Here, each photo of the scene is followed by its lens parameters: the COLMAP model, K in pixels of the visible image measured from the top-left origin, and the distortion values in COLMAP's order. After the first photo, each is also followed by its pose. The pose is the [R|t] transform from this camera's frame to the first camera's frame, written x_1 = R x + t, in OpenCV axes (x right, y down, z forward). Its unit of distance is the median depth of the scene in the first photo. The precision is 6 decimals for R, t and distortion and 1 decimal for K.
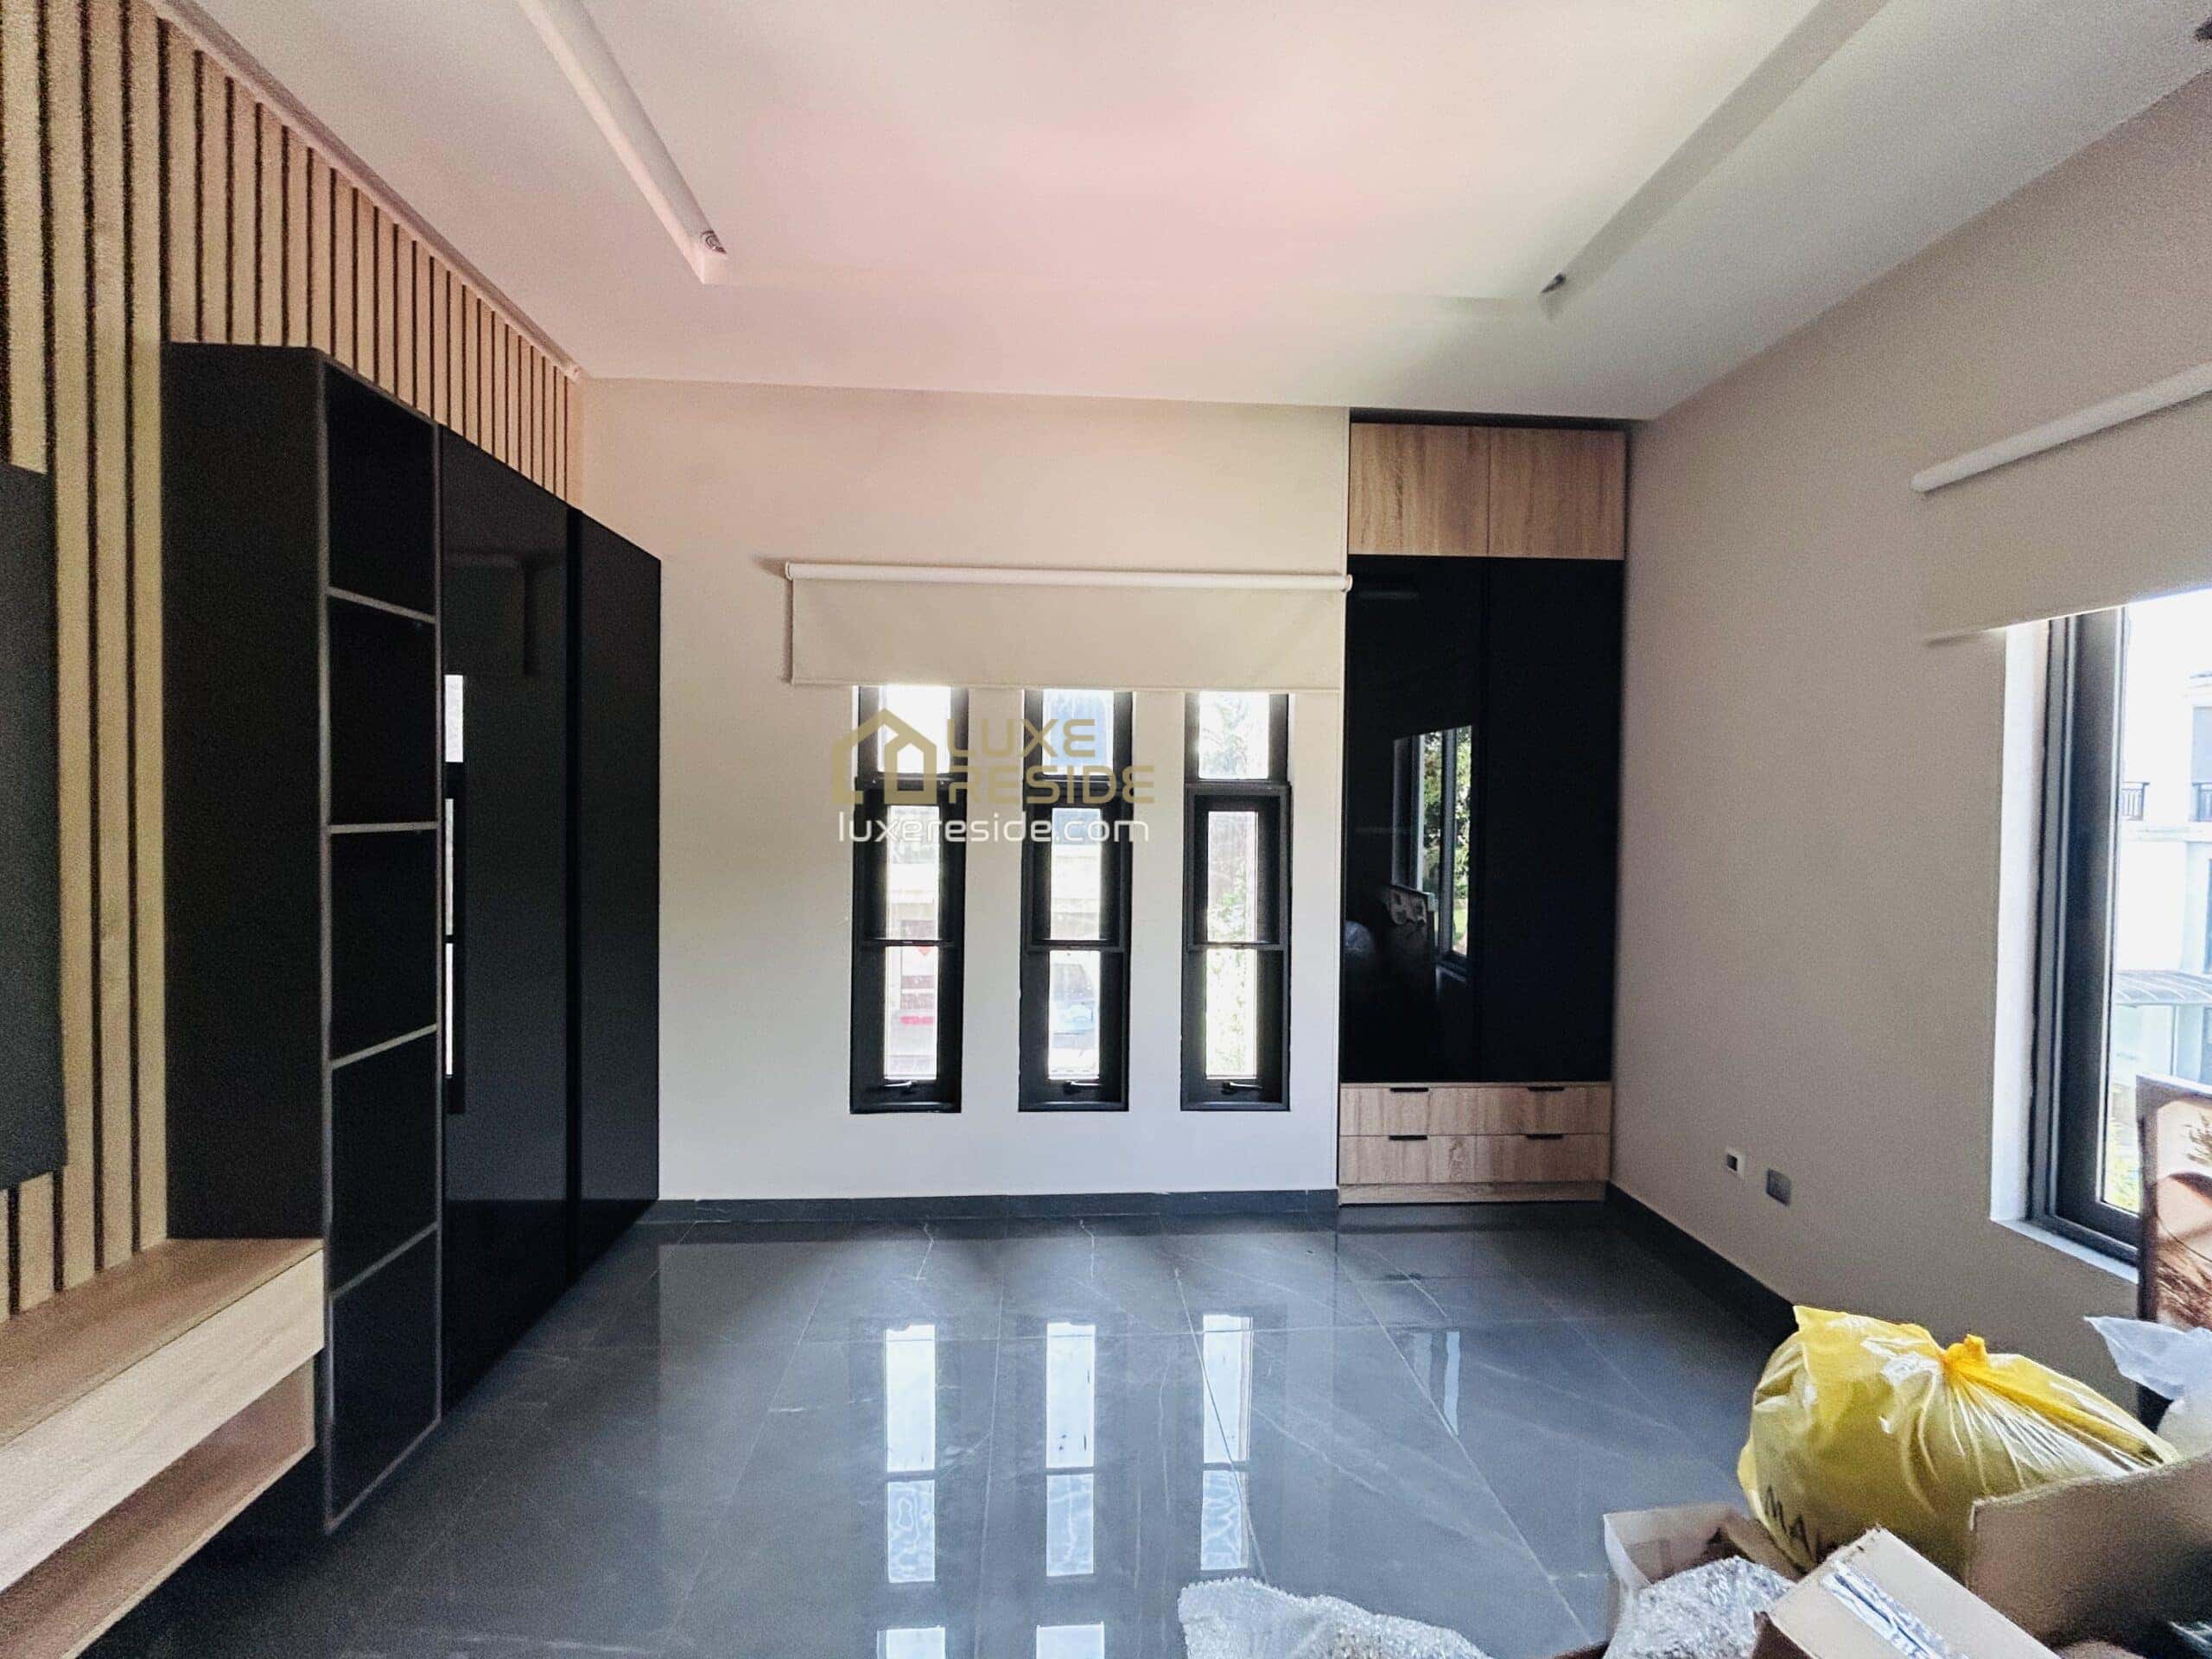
lens RADIAL K [[905.9, 0, 1106.9], [0, 905.9, 826.3], [0, 0, 1]] dist [-0.001171, 0.000465]
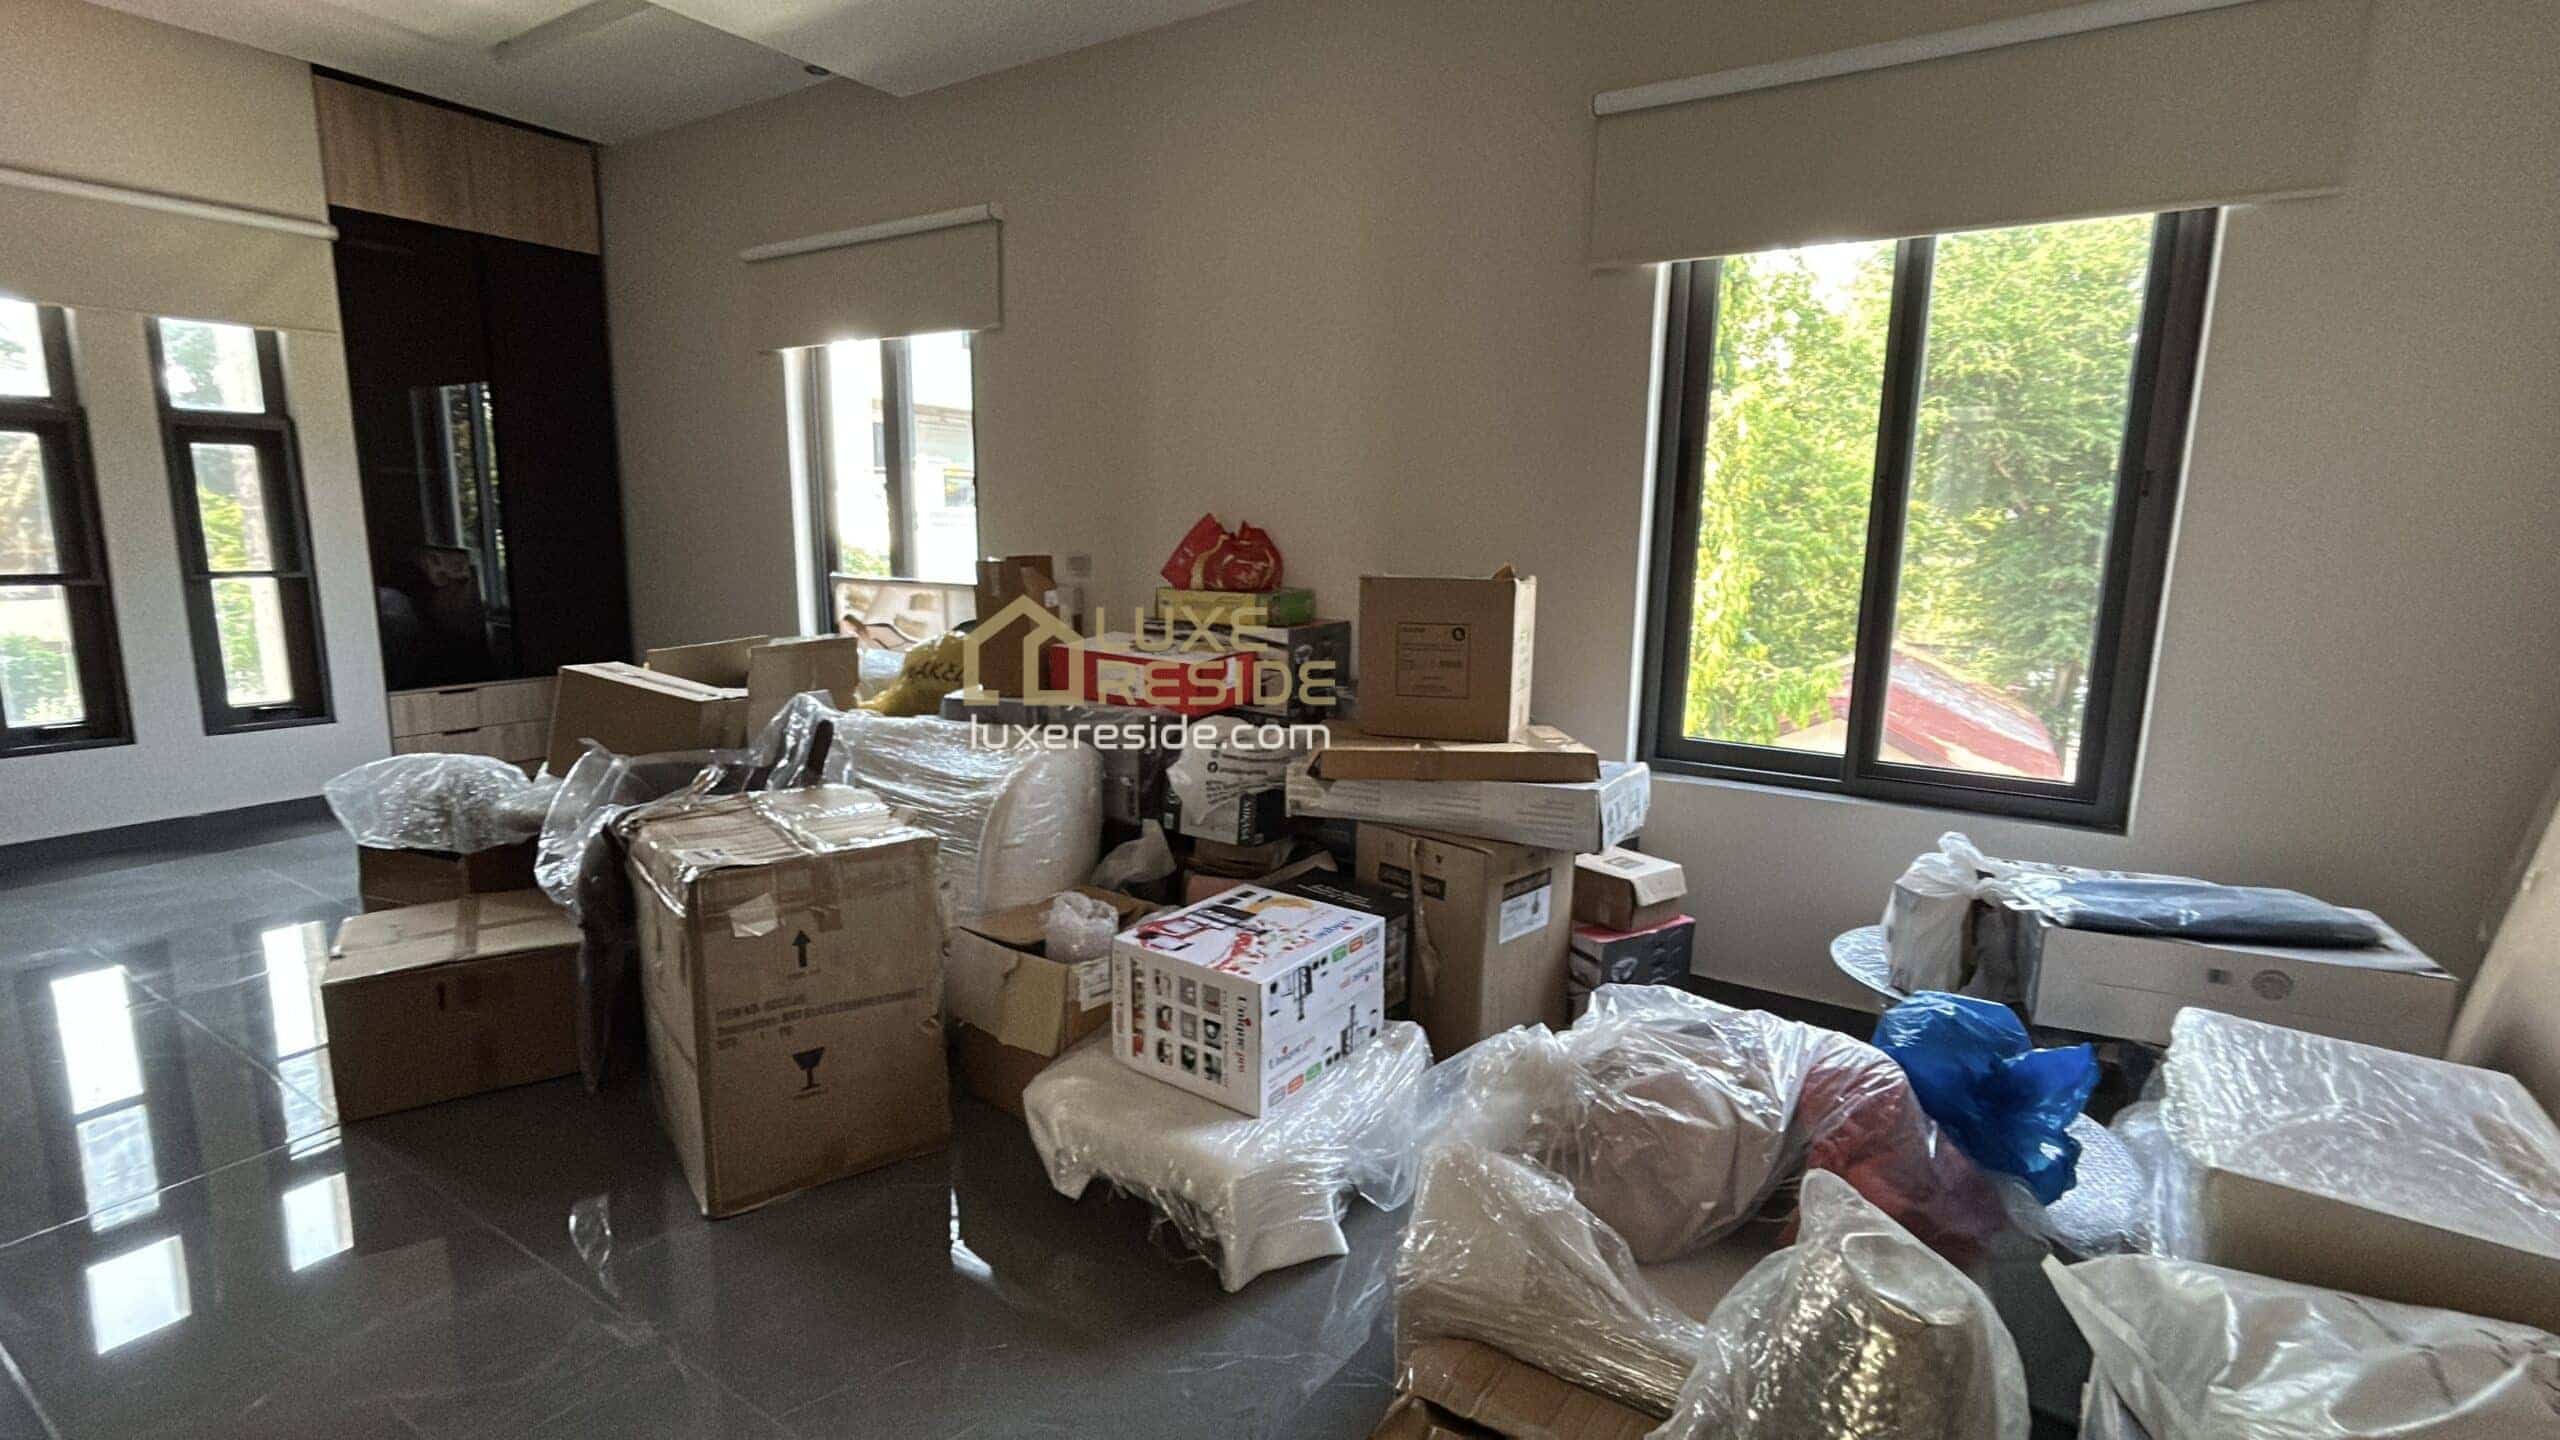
lens RADIAL K [[1167.7, 0, 1293.4], [0, 1167.7, 724.9], [0, 0, 1]] dist [-0.000610, 0.000277]
pose [[0.597777, -0.138349, 0.789634, -0.227393], [0.008785, 0.986067, 0.166115, 0.090087], [-0.801614, -0.092362, 0.590664, -0.790666]]
